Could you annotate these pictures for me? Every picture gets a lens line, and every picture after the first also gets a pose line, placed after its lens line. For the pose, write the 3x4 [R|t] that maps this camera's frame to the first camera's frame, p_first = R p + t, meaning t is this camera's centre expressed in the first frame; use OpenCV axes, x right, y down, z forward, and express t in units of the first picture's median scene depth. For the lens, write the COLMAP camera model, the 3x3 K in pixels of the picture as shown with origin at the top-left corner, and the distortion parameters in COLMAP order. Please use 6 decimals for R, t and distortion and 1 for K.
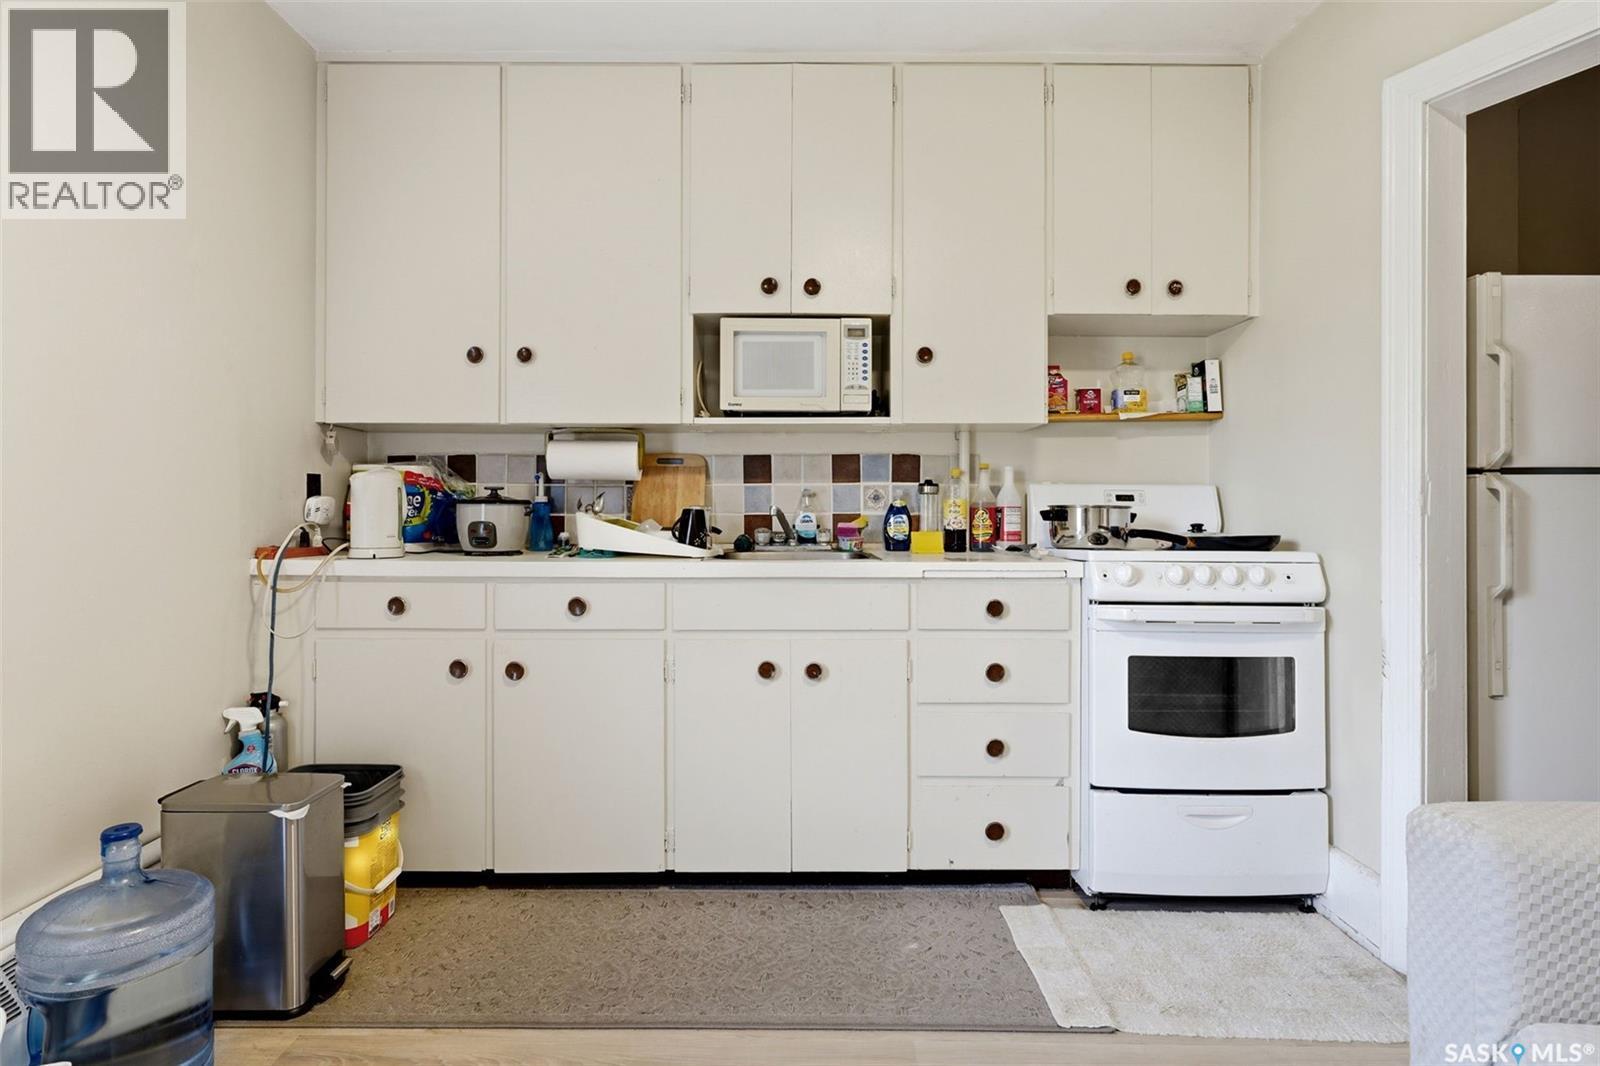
lens RADIAL K [[794.8, 0, 763.7], [0, 794.8, 507.4], [0, 0, 1]] dist [0.000411, 0.000098]
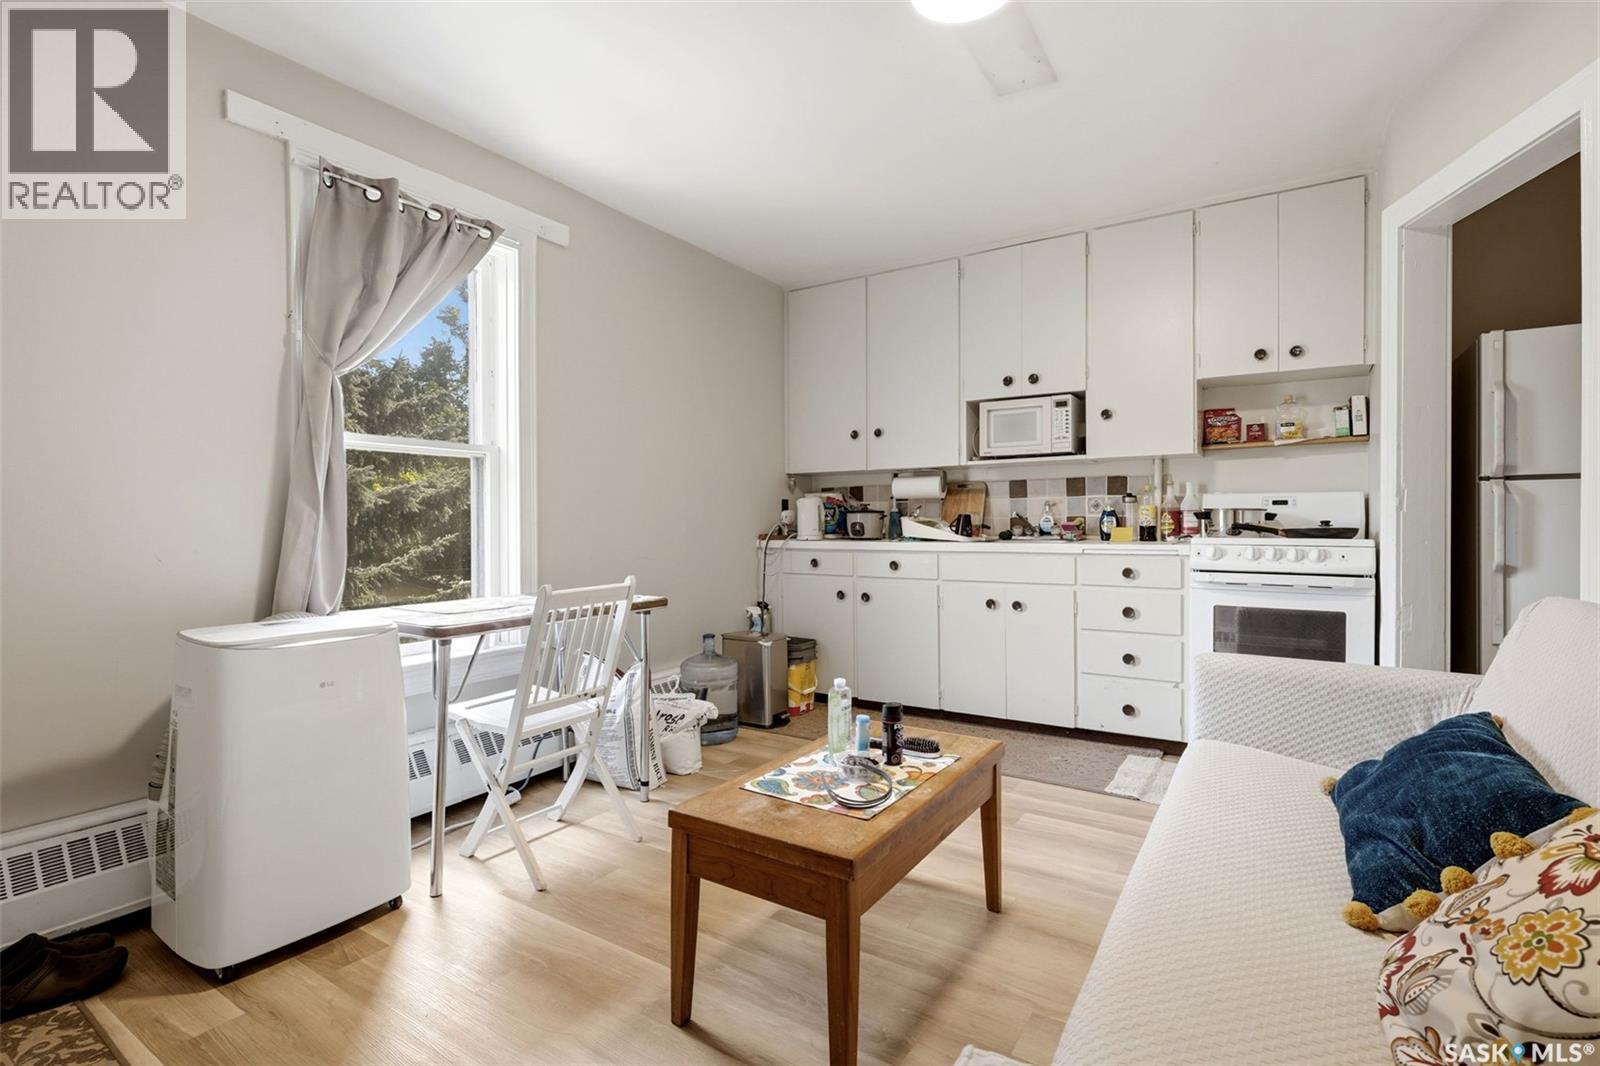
lens RADIAL K [[748.2, 0, 800.8], [0, 748.2, 528.7], [0, 0, 1]] dist [-0.003923, -0.000637]
pose [[0.839987, -0.002325, -0.542601, 0.496573], [0.010339, 0.999878, 0.011722, 0.010778], [0.542507, -0.015457, 0.839909, -0.571107]]
